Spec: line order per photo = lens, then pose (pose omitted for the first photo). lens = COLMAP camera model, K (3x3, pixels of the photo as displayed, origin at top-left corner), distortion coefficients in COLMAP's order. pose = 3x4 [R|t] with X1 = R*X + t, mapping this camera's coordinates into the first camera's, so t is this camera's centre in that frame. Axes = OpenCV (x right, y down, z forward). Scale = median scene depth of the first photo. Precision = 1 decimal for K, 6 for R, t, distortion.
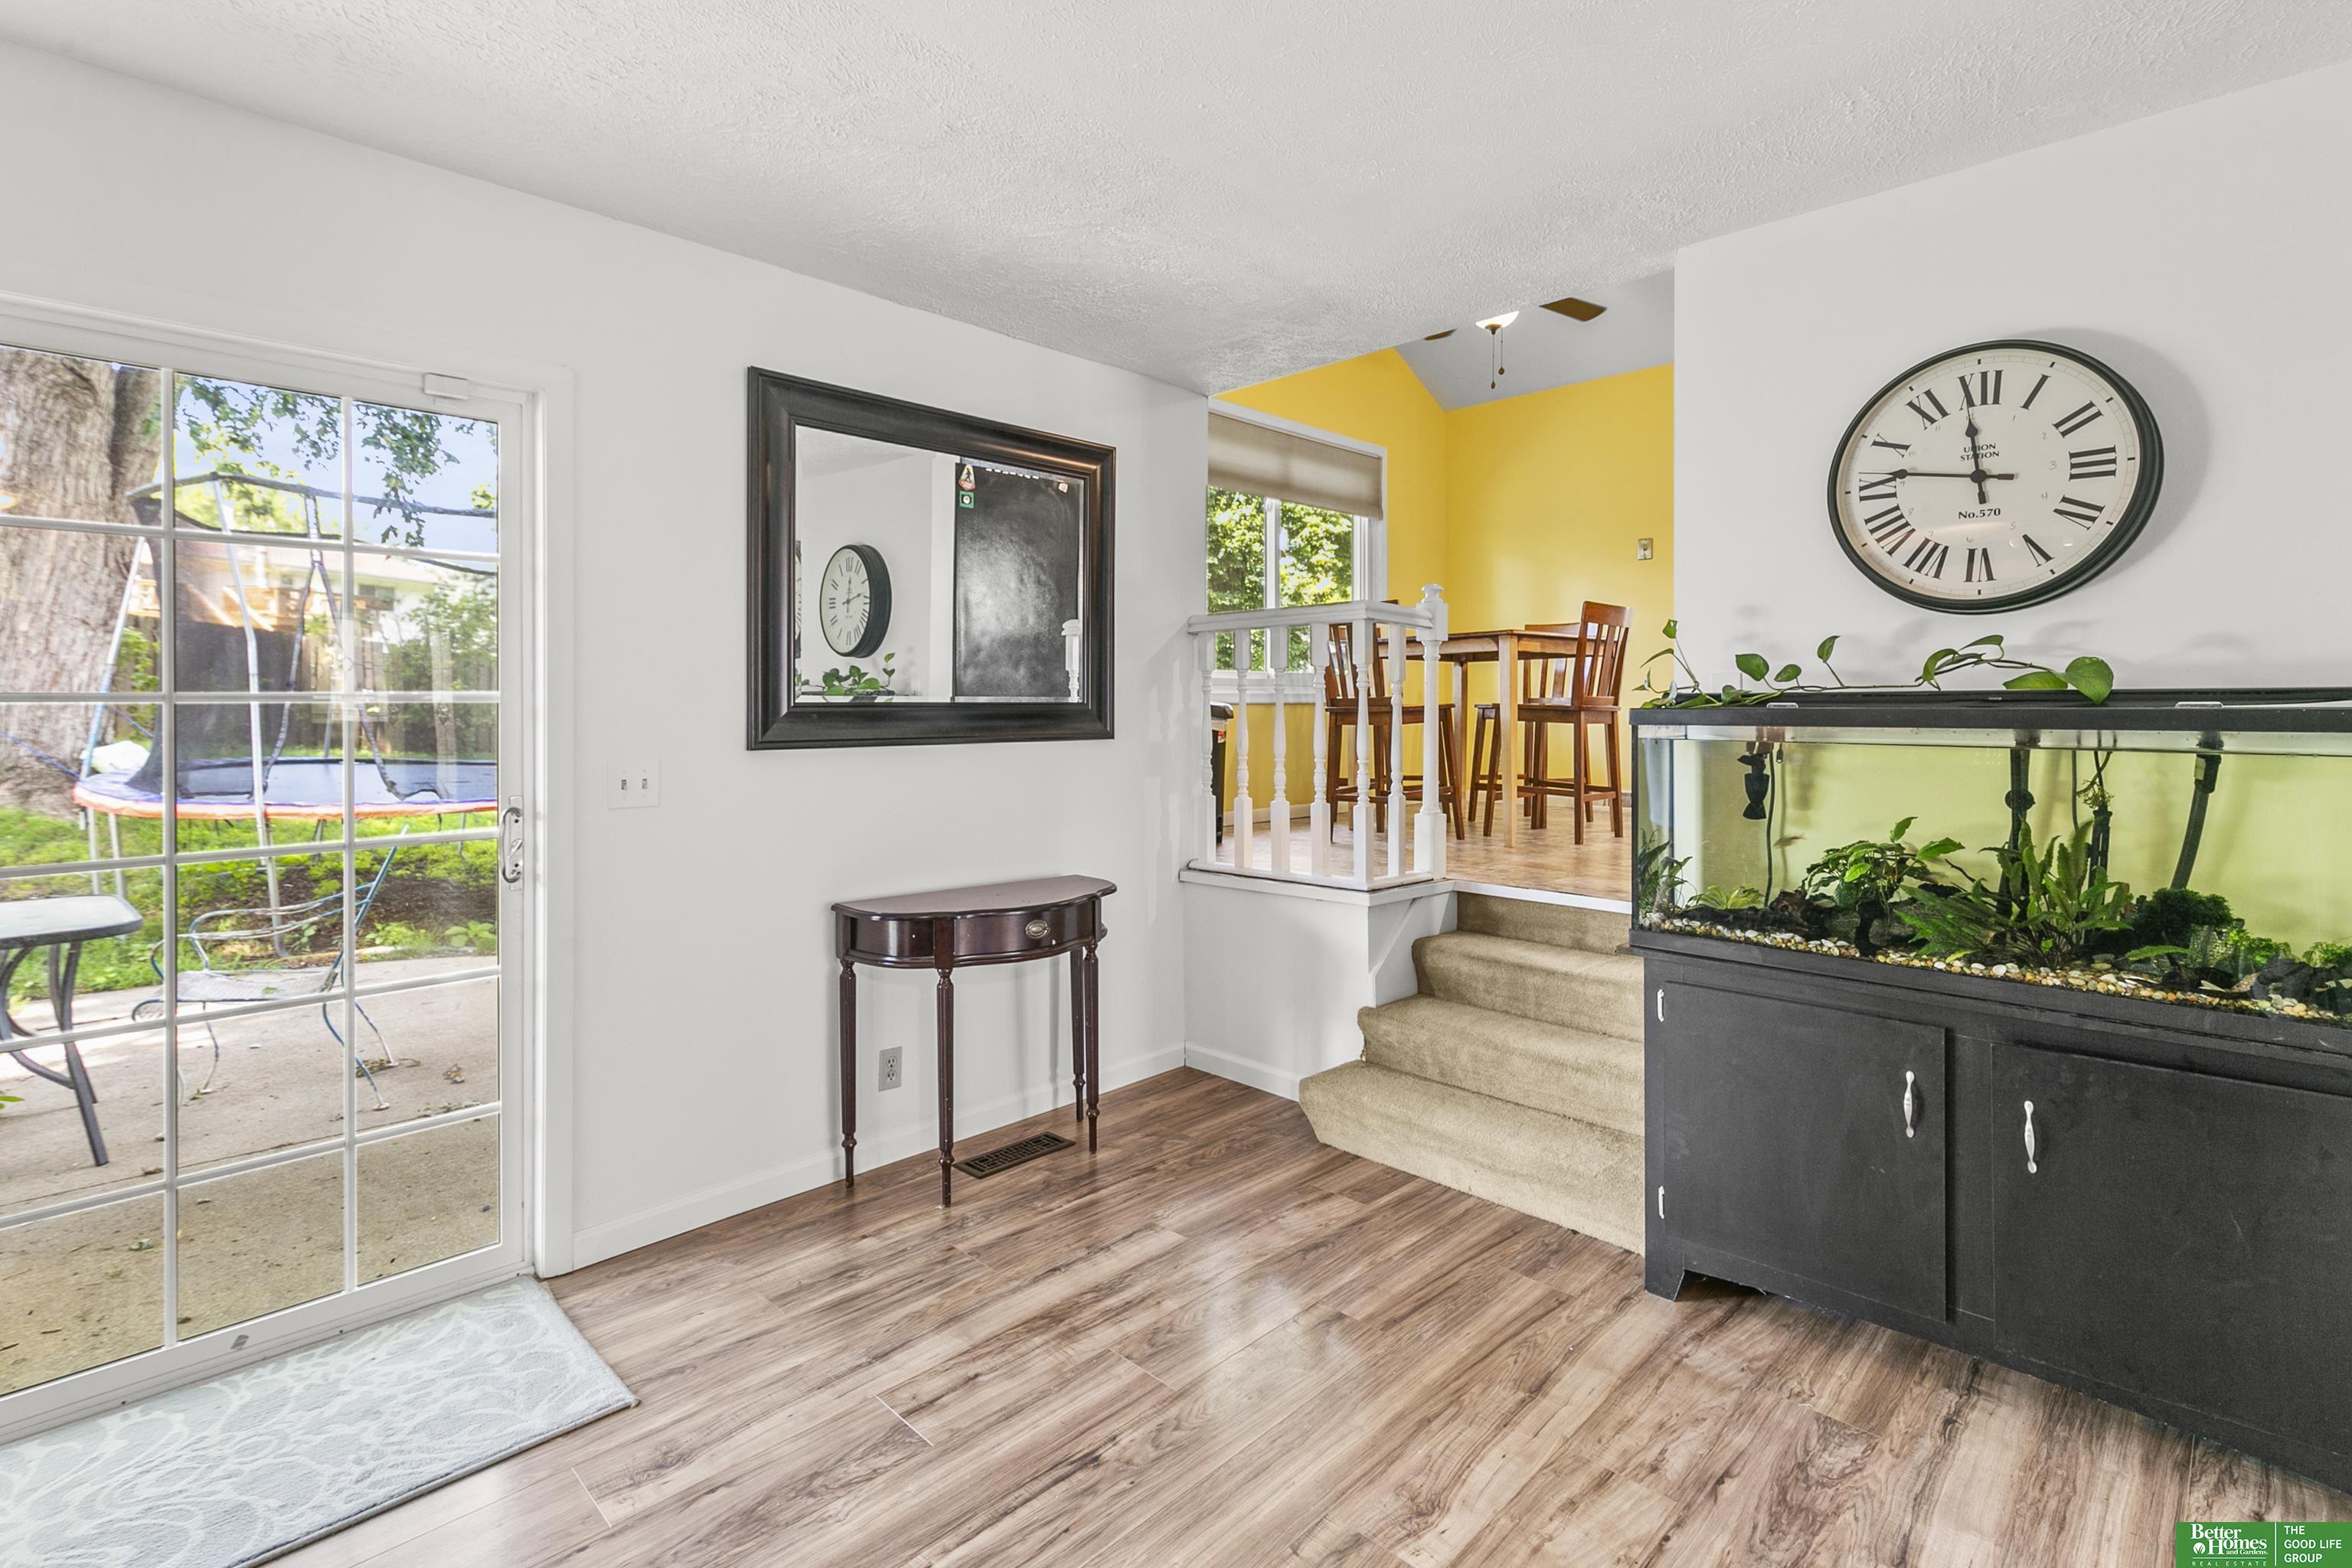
lens RADIAL K [[1086.3, 0, 1216.8], [0, 1086.3, 704.4], [0, 0, 1]] dist [-0.001711, 0.001628]
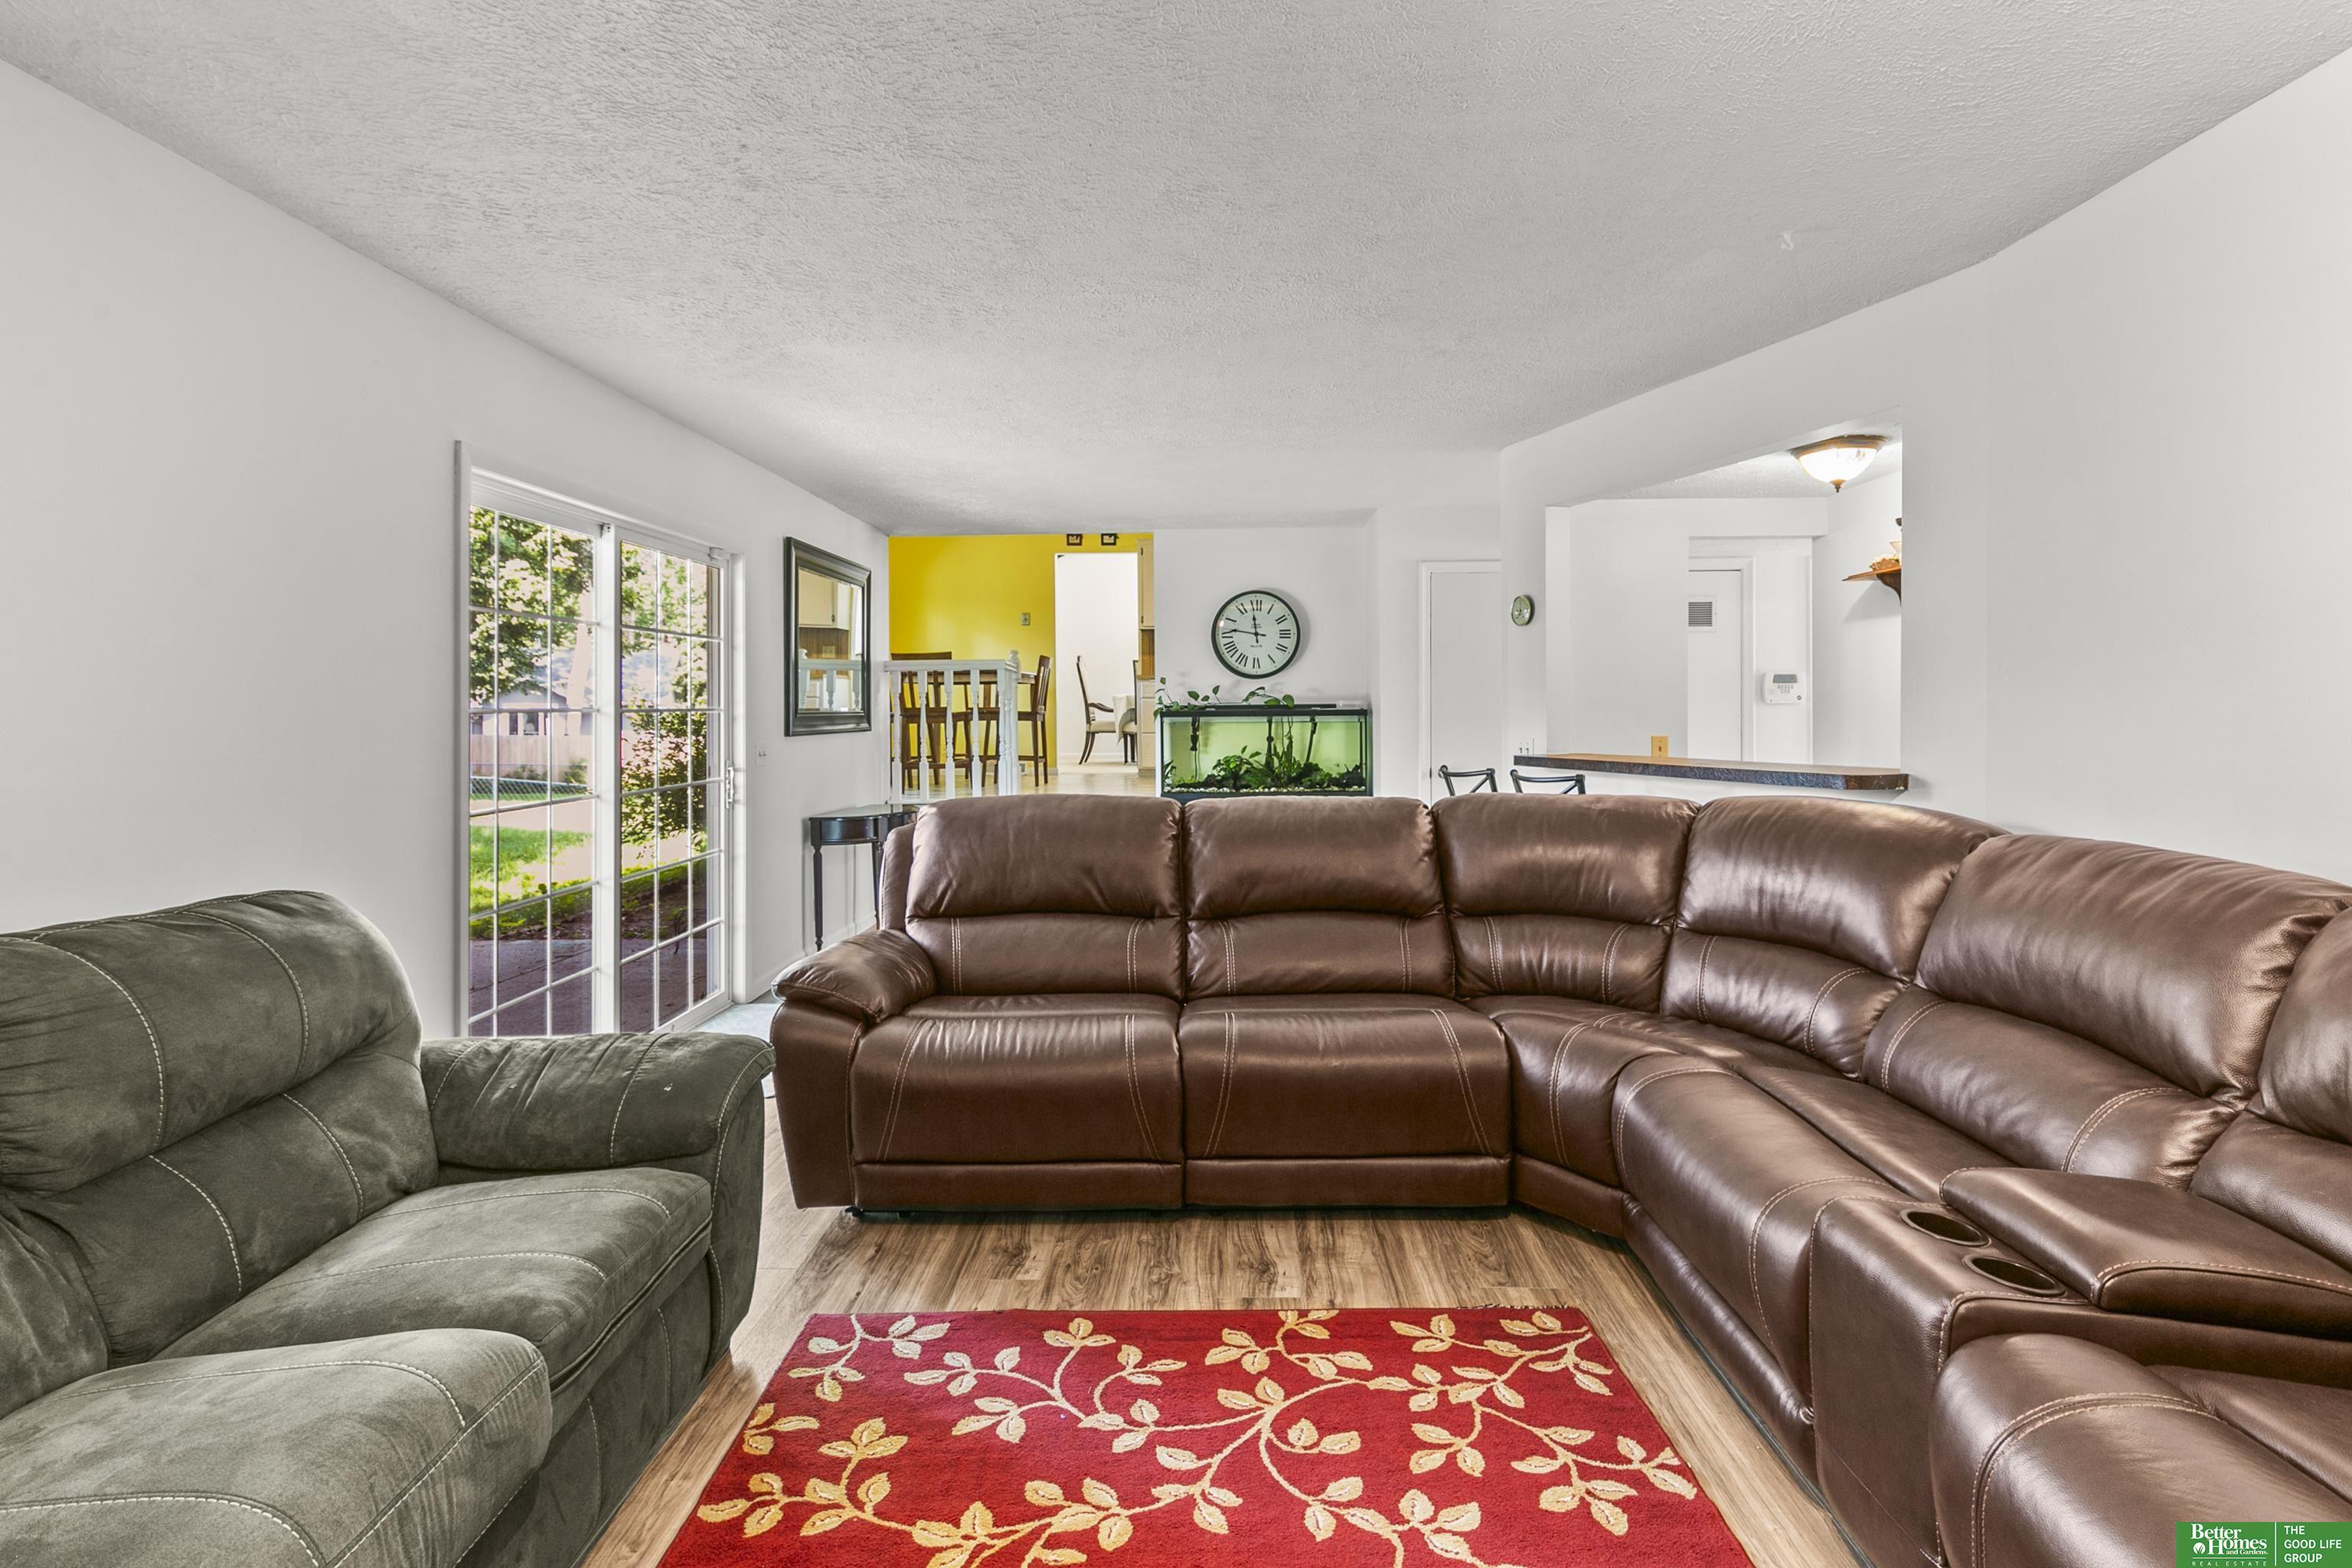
lens RADIAL K [[1086.3, 0, 1193.3], [0, 1086.3, 709.2], [0, 0, 1]] dist [-0.001711, 0.001628]
pose [[0.734359, -0.007188, 0.678724, -1.460099], [0.008329, 0.999964, 0.001577, -0.005799], [-0.678711, 0.004495, 0.734392, -1.088696]]
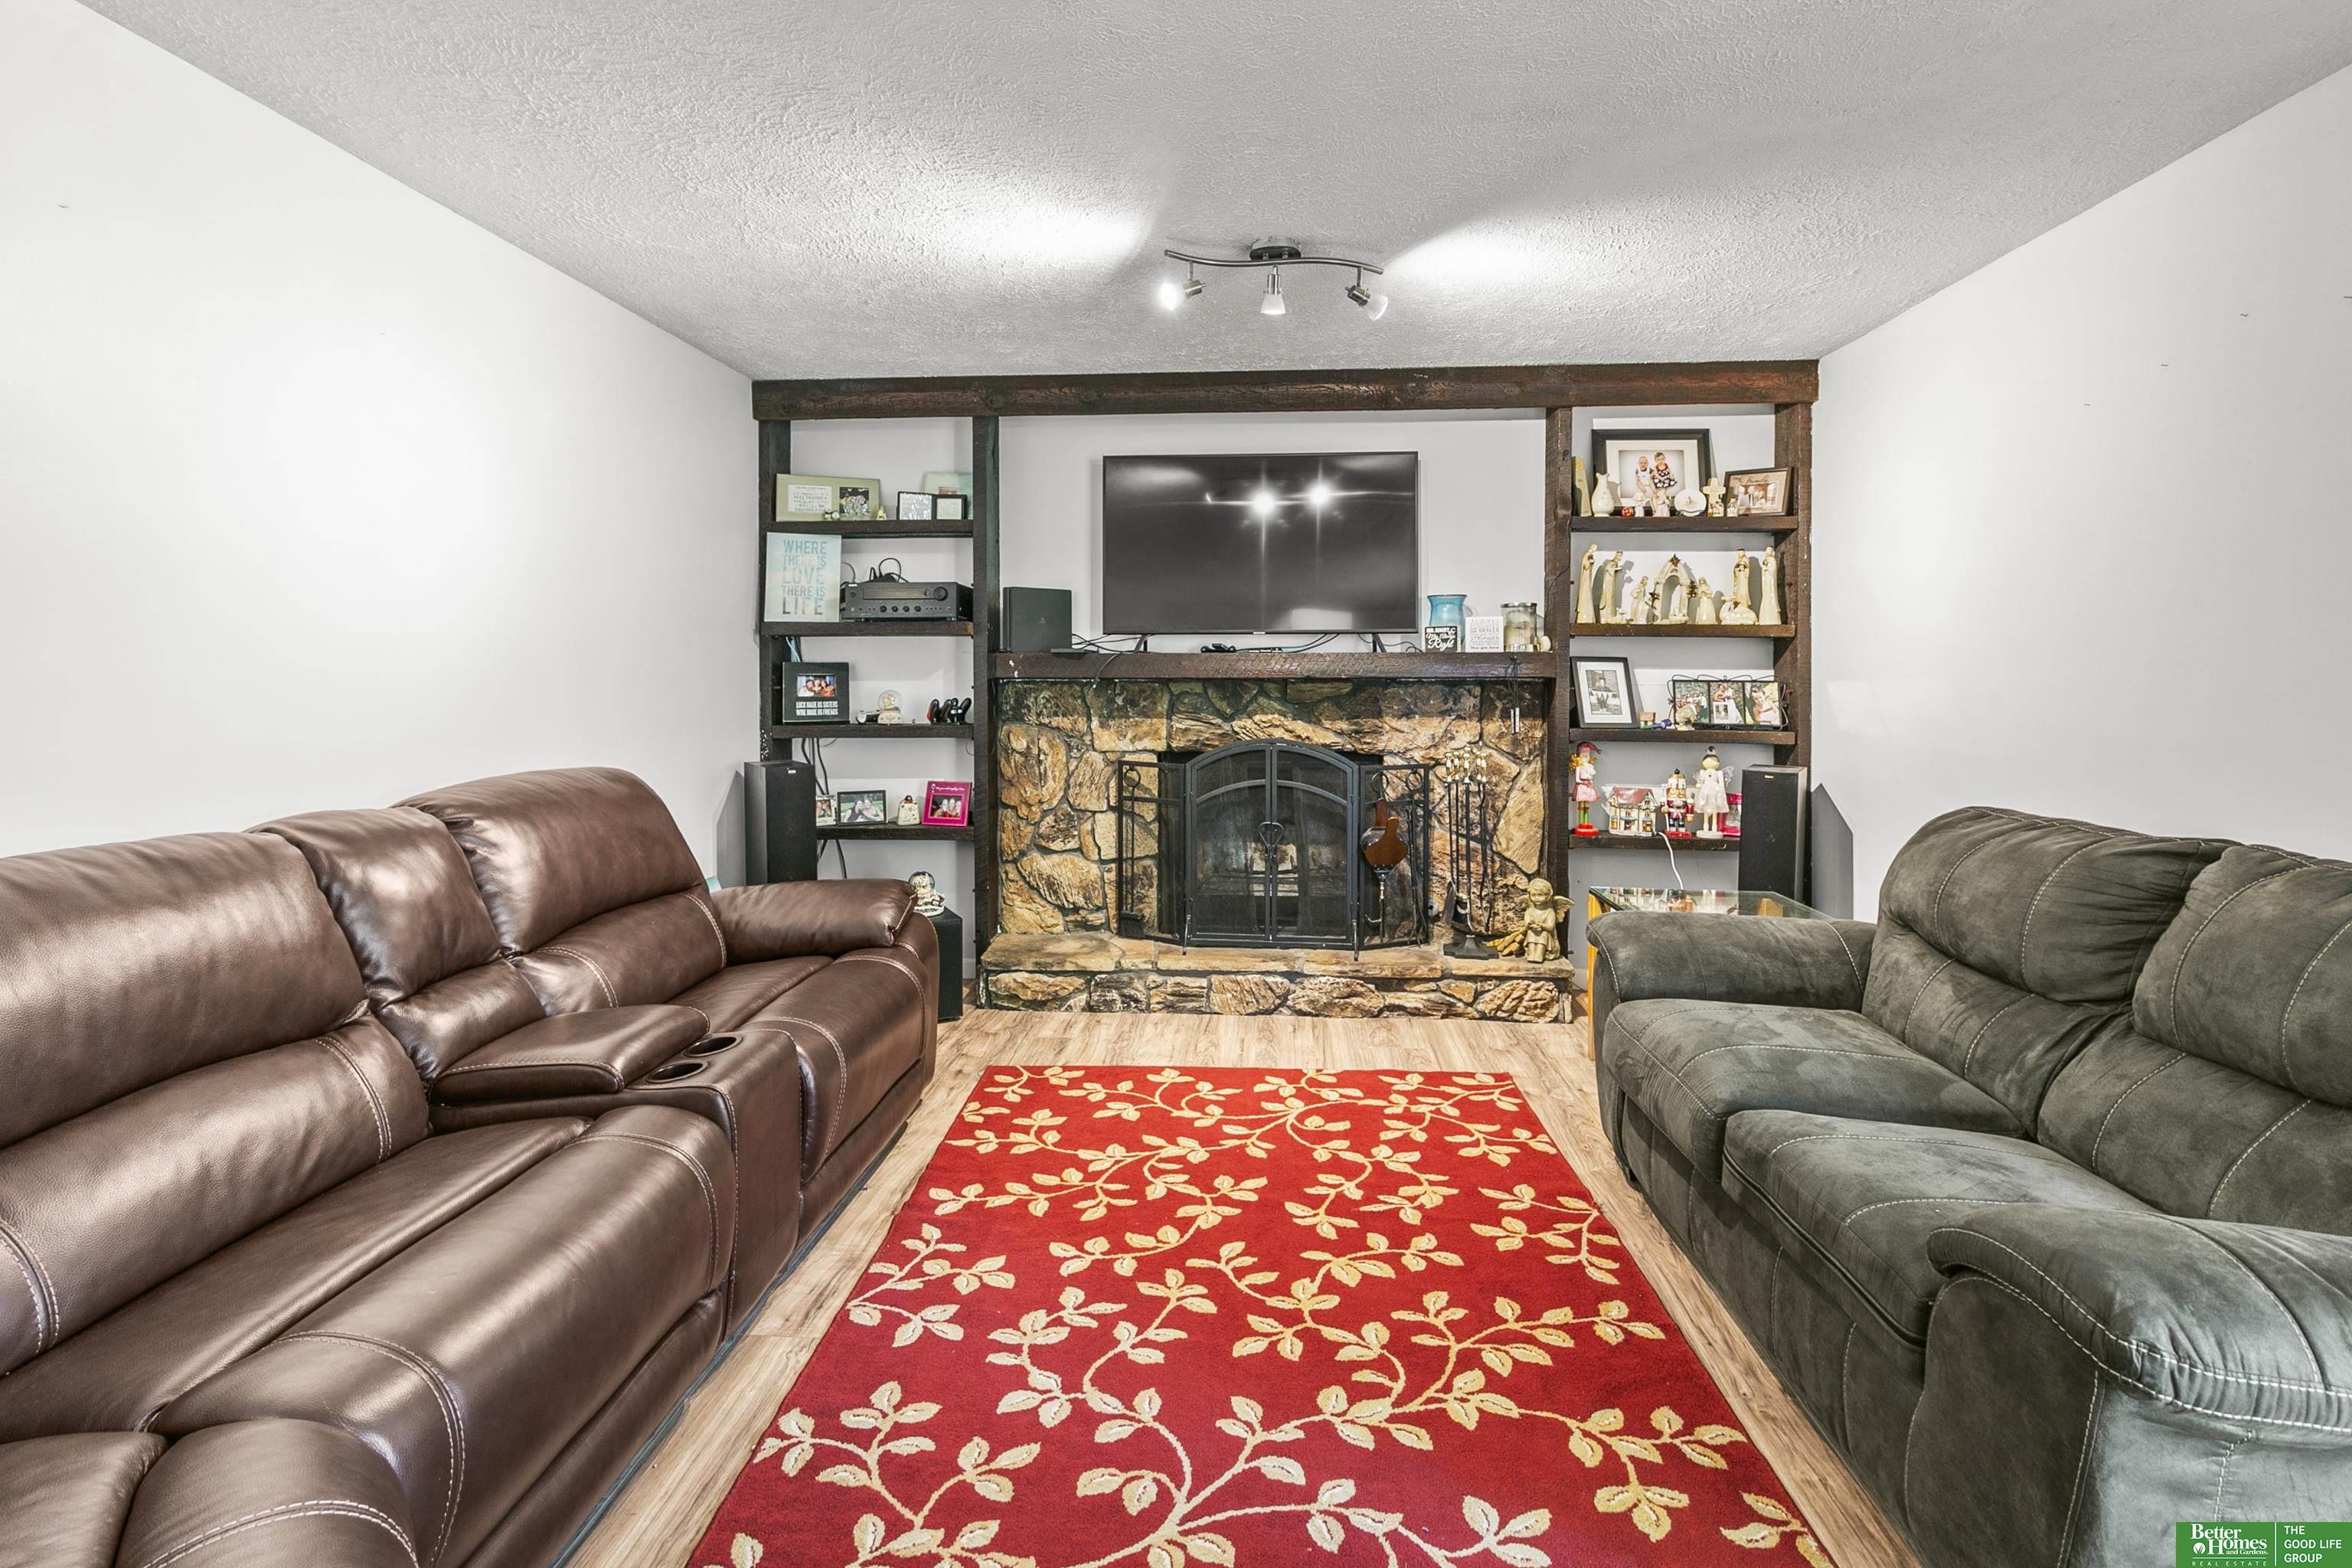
lens RADIAL K [[1086.3, 0, 1180.1], [0, 1086.3, 680.0], [0, 0, 1]] dist [-0.001711, 0.001628]
pose [[-0.774417, 0.008664, -0.632616, -0.376406], [0.003371, 0.999949, 0.009568, -0.001716], [0.632666, 0.005277, -0.774406, 0.074702]]
